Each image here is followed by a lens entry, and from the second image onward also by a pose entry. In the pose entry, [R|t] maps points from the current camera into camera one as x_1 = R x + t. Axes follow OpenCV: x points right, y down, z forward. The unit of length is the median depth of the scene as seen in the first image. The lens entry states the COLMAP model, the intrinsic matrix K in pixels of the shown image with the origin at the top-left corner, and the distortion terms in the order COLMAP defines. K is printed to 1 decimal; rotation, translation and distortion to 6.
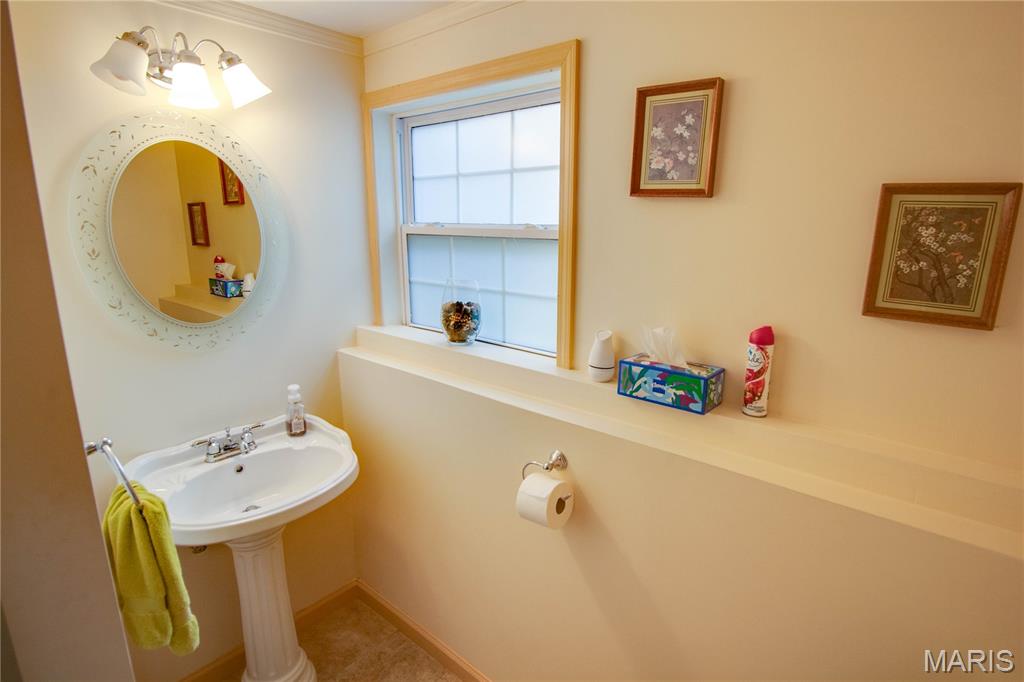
lens RADIAL K [[496.1, 0, 519.1], [0, 496.1, 328.8], [0, 0, 1]] dist [0.001972, -0.014648]
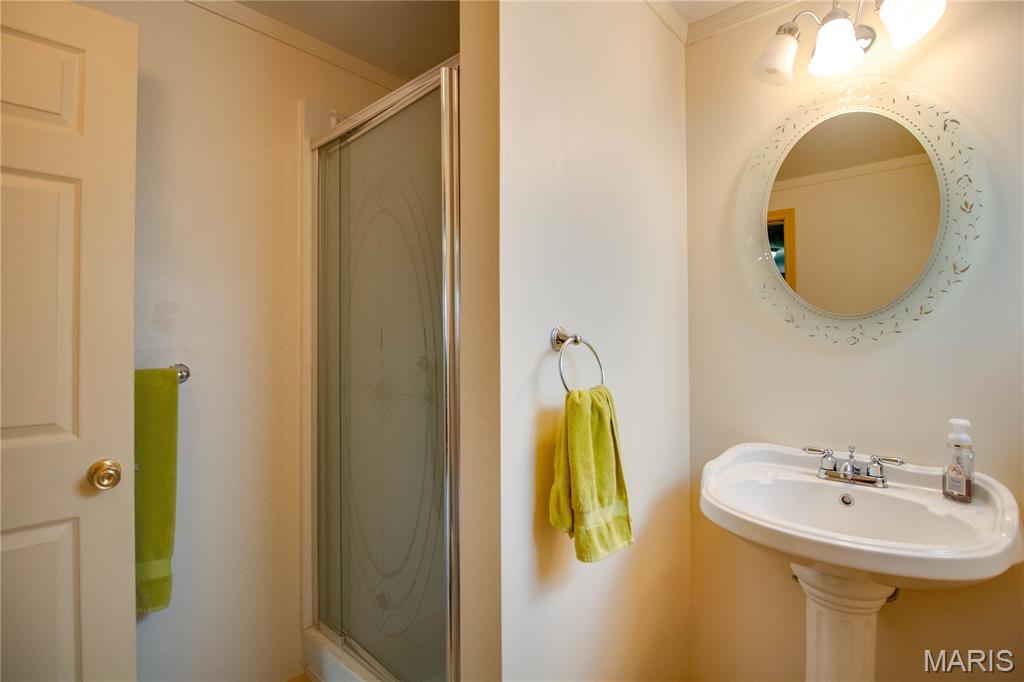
lens RADIAL K [[496.1, 0, 519.1], [0, 496.1, 328.8], [0, 0, 1]] dist [0.001972, -0.014648]
pose [[-0.019401, -0.025774, -0.999480, 0.223192], [-0.211886, 0.977067, -0.021083, 0.148693], [0.977102, 0.211366, -0.024417, 0.472024]]
